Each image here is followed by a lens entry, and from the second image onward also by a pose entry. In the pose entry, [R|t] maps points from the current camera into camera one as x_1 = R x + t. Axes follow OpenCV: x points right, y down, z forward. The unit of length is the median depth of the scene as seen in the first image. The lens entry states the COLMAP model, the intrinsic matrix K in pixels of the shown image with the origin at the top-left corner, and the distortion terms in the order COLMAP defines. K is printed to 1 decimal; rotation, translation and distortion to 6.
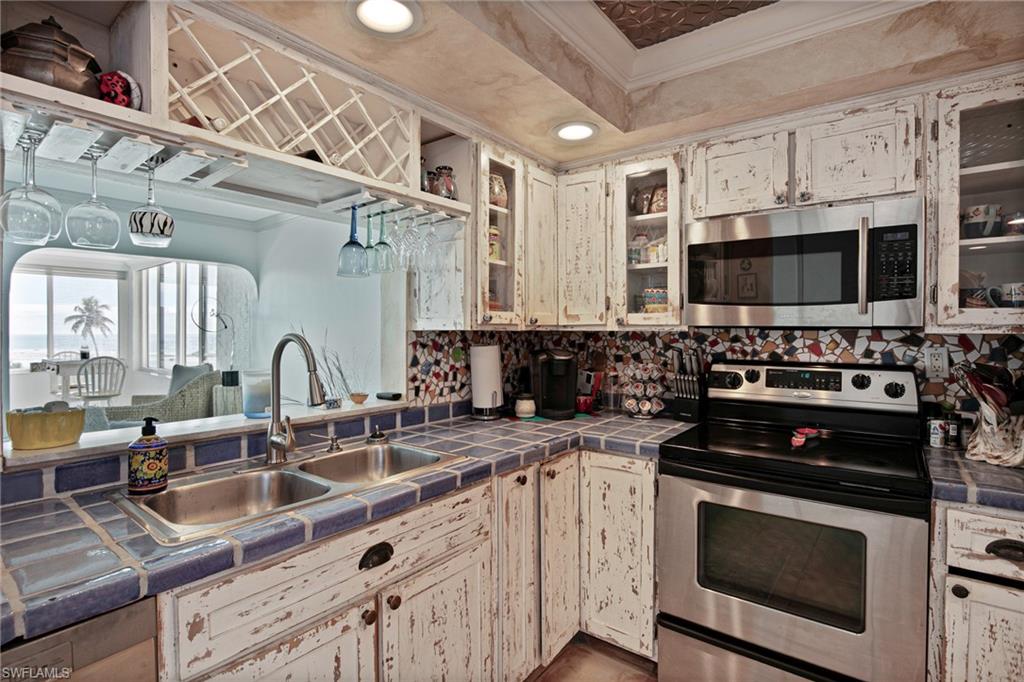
lens RADIAL K [[490.1, 0, 515.3], [0, 490.1, 330.1], [0, 0, 1]] dist [-0.033935, -0.000052]
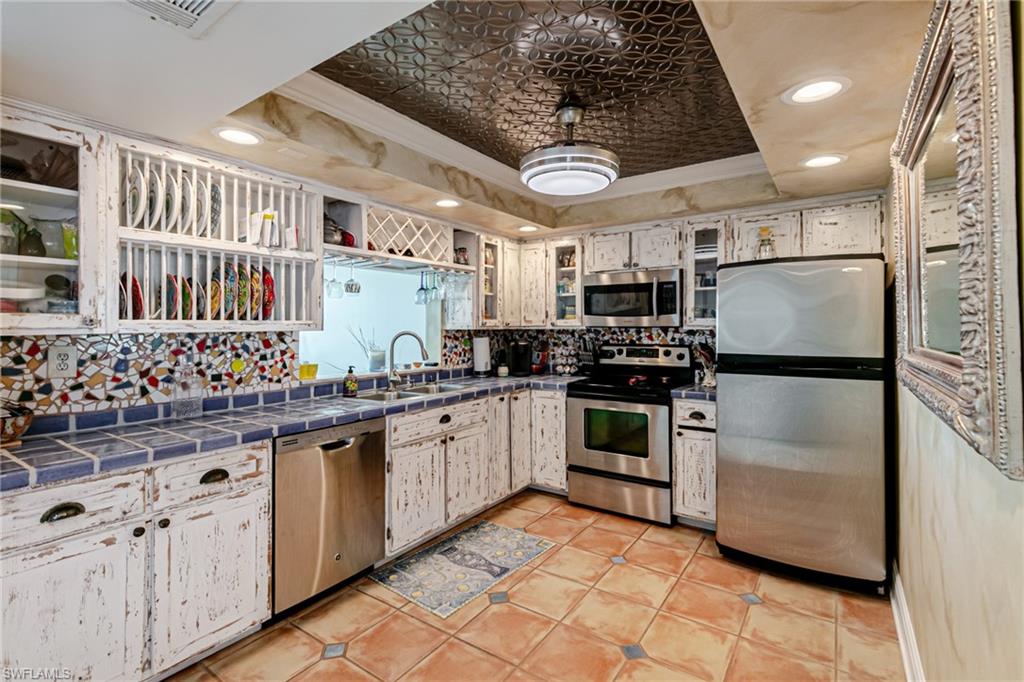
lens RADIAL K [[469.5, 0, 514.2], [0, 469.5, 329.5], [0, 0, 1]] dist [0.011005, -0.000519]
pose [[0.998831, -0.006711, 0.047863, -0.024583], [0.006476, 0.999966, 0.005054, -0.007140], [-0.047895, -0.004738, 0.998841, -0.872771]]
